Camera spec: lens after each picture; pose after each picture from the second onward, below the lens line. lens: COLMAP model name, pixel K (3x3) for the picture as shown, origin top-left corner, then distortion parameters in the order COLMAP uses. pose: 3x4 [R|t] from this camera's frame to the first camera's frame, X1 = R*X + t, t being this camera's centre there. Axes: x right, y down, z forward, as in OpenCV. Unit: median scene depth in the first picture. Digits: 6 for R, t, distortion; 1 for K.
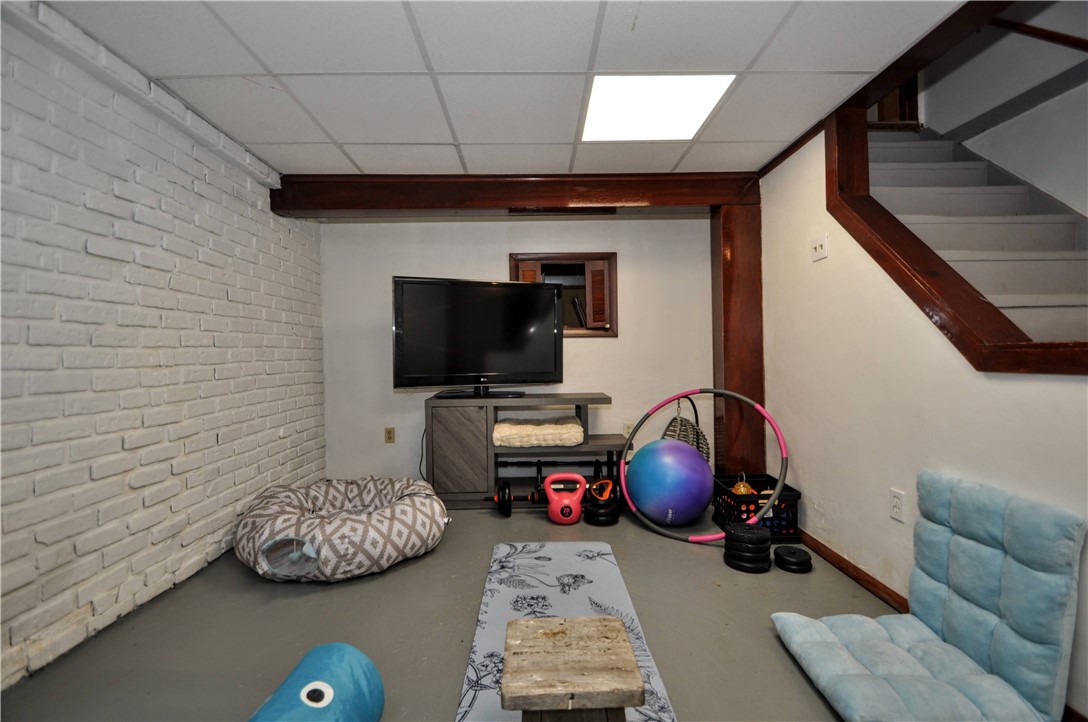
lens RADIAL K [[485.1, 0, 551.5], [0, 485.1, 362.7], [0, 0, 1]] dist [0.014890, -0.016203]
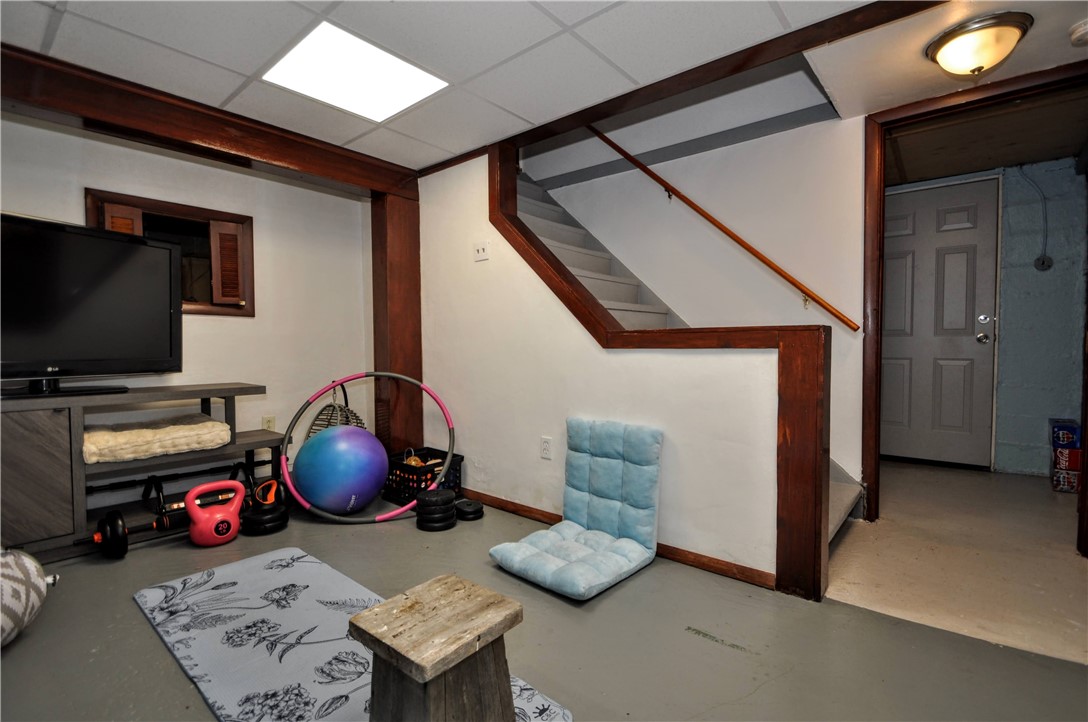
lens RADIAL K [[485.1, 0, 551.5], [0, 485.1, 362.7], [0, 0, 1]] dist [0.014890, -0.016203]
pose [[0.662523, -0.015745, 0.748876, -0.231448], [0.003599, 0.999834, 0.017838, 0.020766], [-0.749033, -0.009123, 0.662470, 0.061448]]
